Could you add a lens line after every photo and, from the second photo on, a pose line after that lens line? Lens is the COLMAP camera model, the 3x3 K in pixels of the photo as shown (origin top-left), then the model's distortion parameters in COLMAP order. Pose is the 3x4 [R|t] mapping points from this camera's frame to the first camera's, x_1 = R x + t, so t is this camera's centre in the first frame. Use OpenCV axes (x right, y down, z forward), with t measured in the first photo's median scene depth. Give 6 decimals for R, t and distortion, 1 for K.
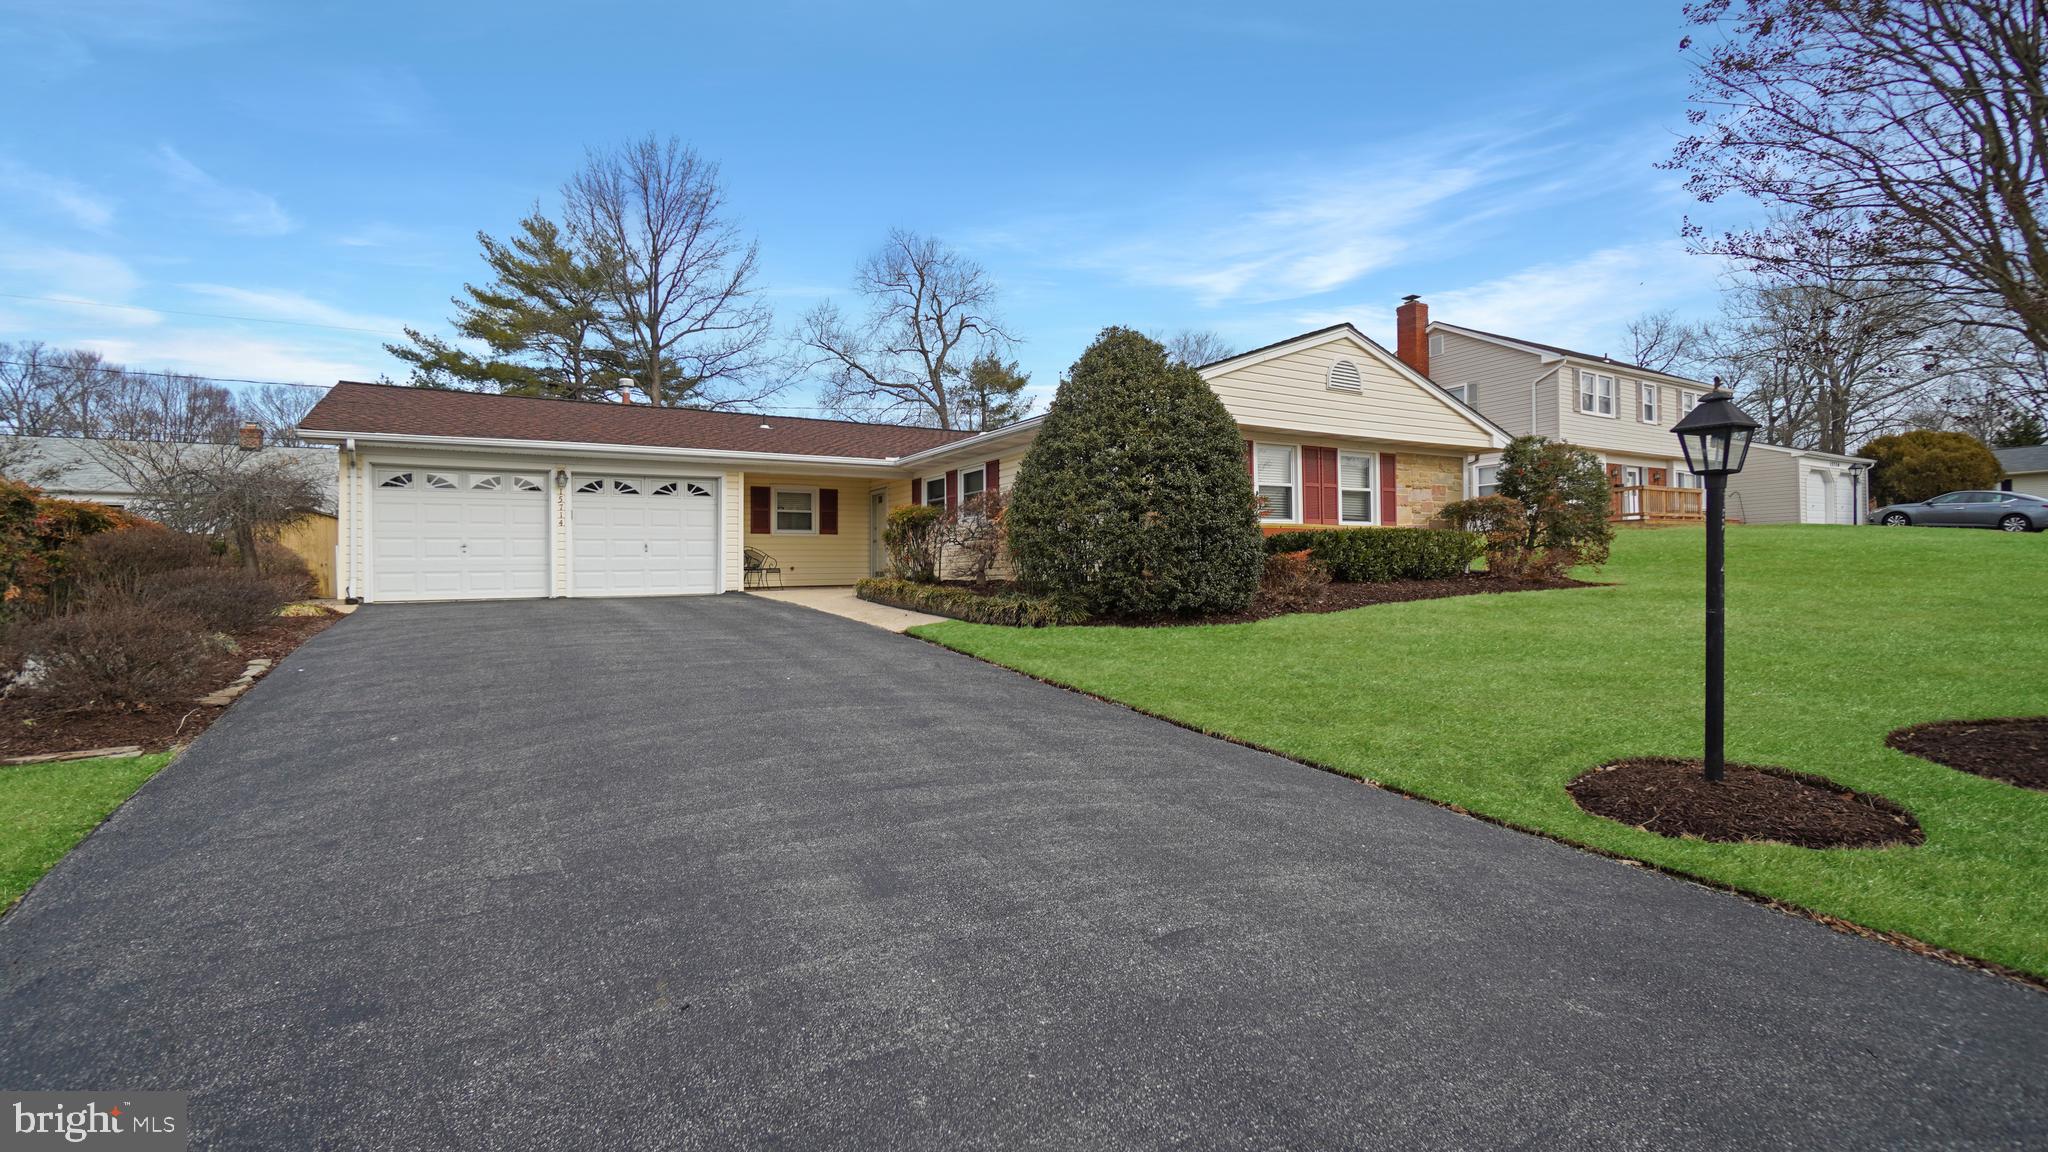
lens RADIAL K [[860.6, 0, 1019.0], [0, 860.6, 541.7], [0, 0, 1]] dist [-0.000510, -0.000060]
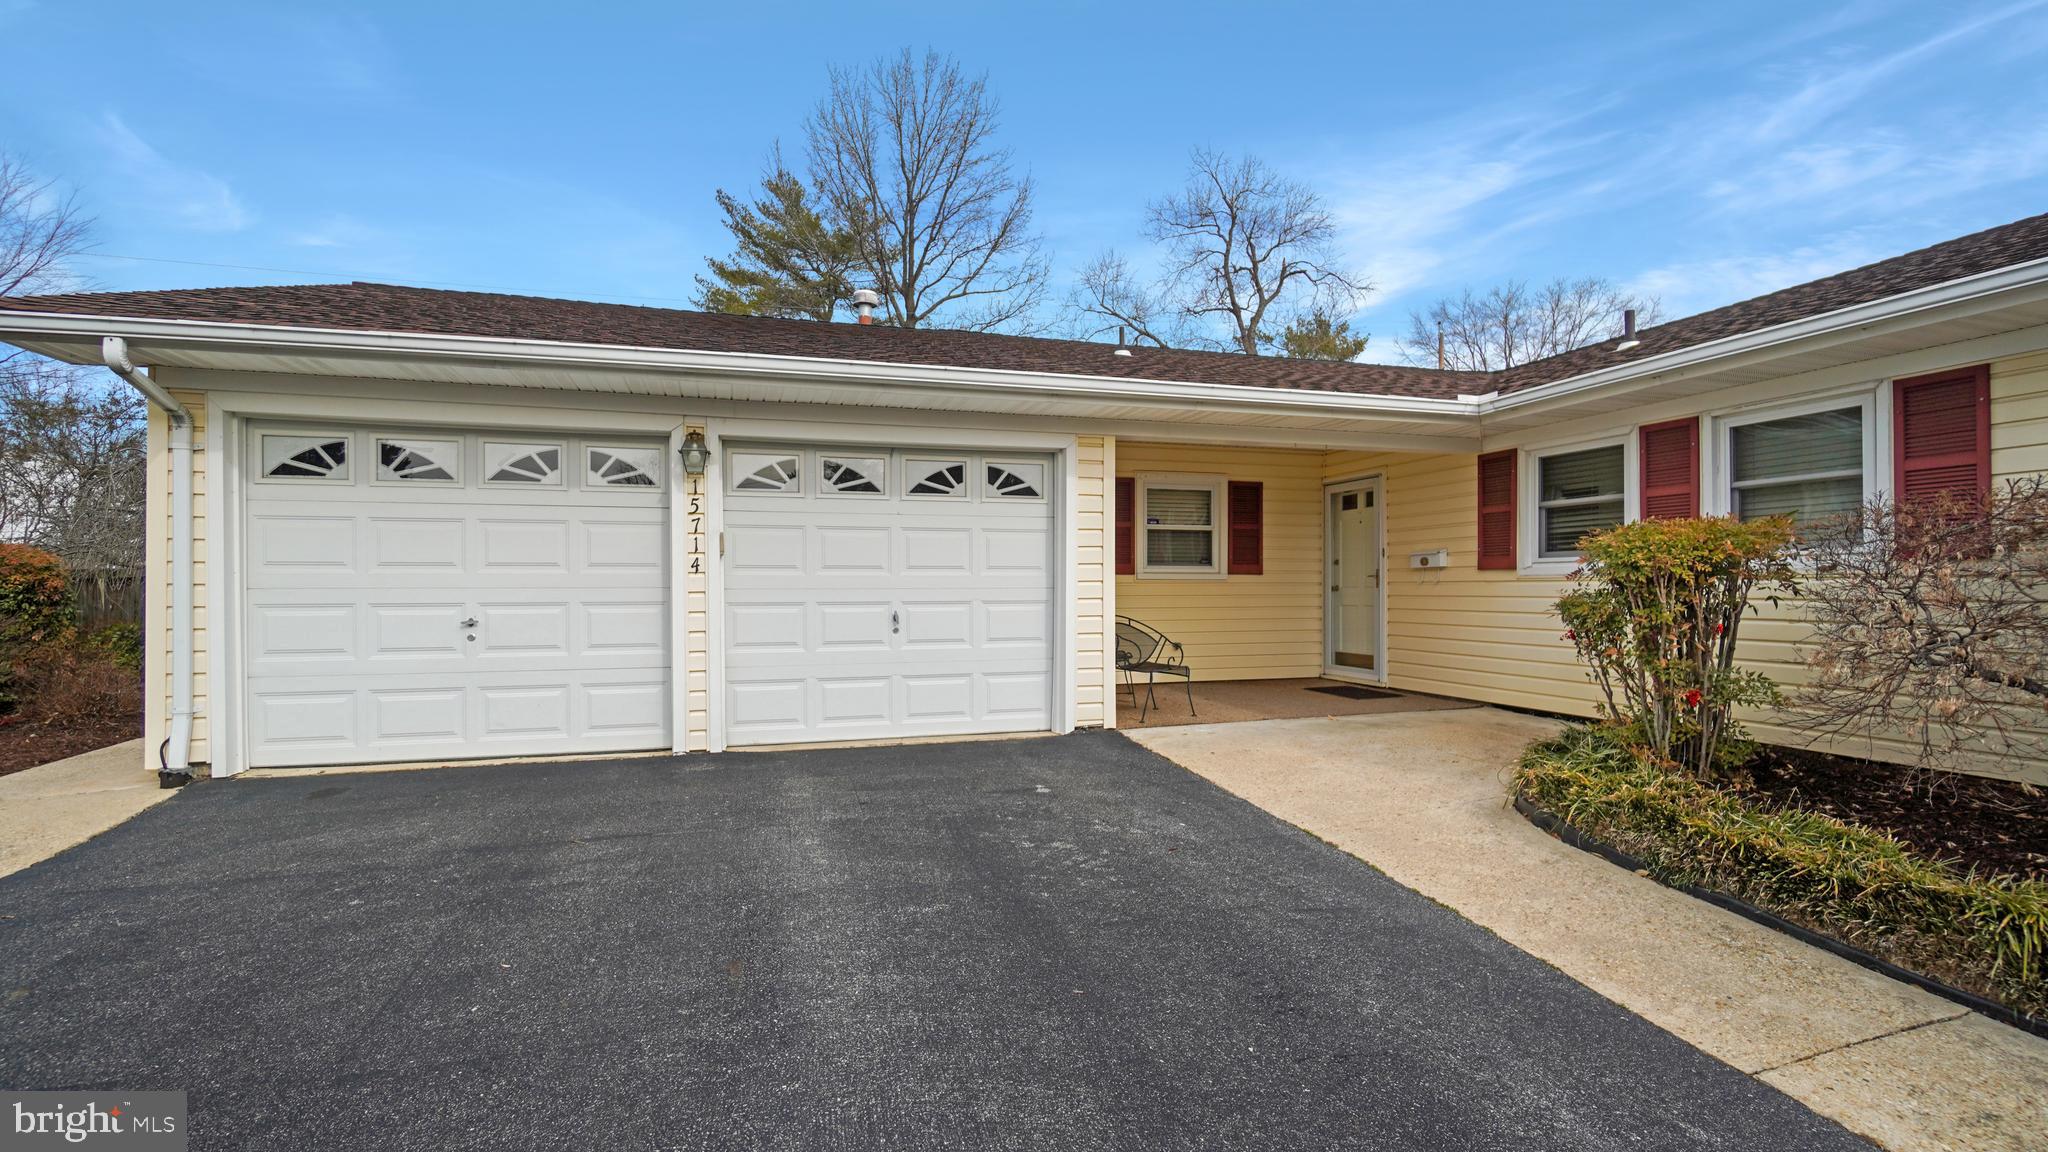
lens RADIAL K [[901.4, 0, 1024.0], [0, 901.4, 576.0], [0, 0, 1]] dist [0.036270, -0.000025]
pose [[0.962788, 0.014543, -0.269867, -0.085546], [-0.006422, 0.999500, 0.030952, -0.009649], [0.270182, -0.028068, 0.962400, 0.199851]]
